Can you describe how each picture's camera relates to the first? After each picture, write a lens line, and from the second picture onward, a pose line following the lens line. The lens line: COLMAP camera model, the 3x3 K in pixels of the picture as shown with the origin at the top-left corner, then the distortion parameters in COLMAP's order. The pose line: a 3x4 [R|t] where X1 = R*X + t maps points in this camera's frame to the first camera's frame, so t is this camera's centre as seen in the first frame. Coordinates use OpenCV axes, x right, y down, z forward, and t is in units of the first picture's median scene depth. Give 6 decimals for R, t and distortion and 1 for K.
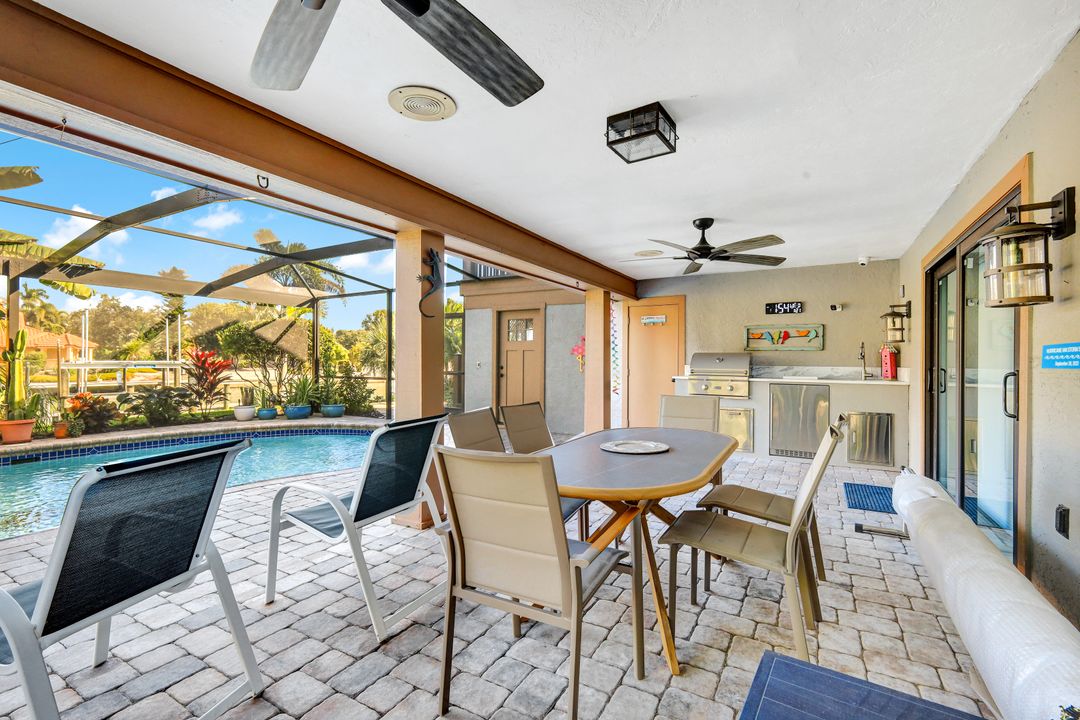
lens RADIAL K [[471.0, 0, 542.5], [0, 471.0, 363.8], [0, 0, 1]] dist [-0.001859, 0.000262]
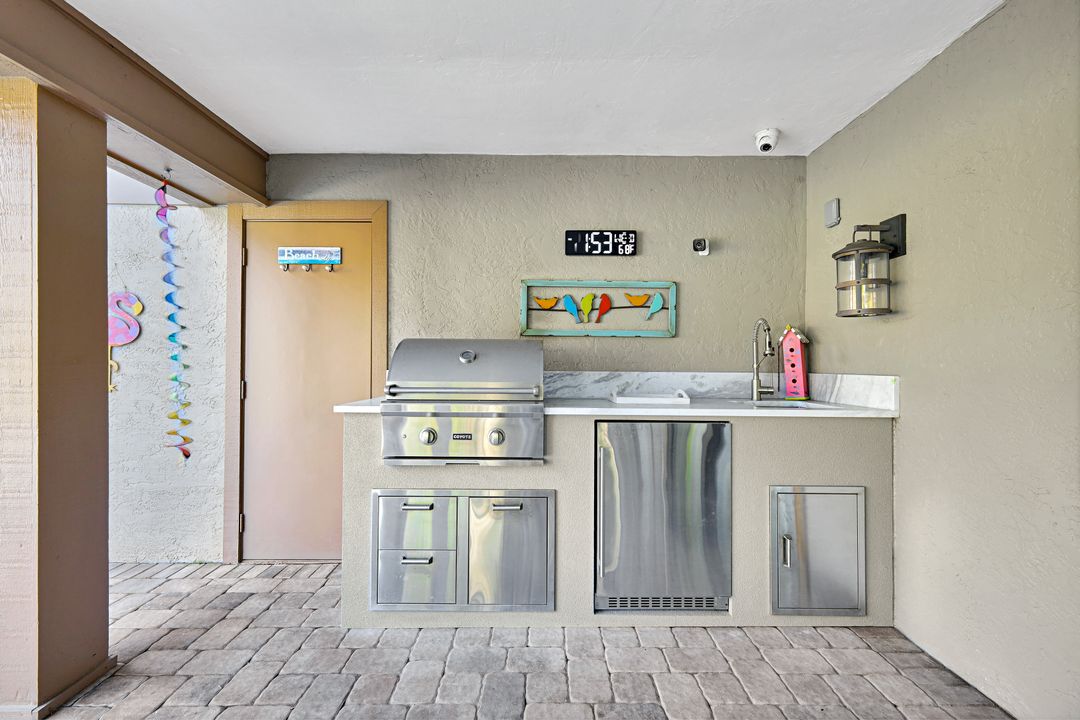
lens RADIAL K [[475.4, 0, 542.7], [0, 475.4, 354.3], [0, 0, 1]] dist [0.010392, -0.001384]
pose [[0.868581, 0.001563, 0.495545, 0.236406], [0.002566, 0.999967, -0.007653, -0.008151], [-0.495540, 0.007919, 0.868549, 0.630459]]
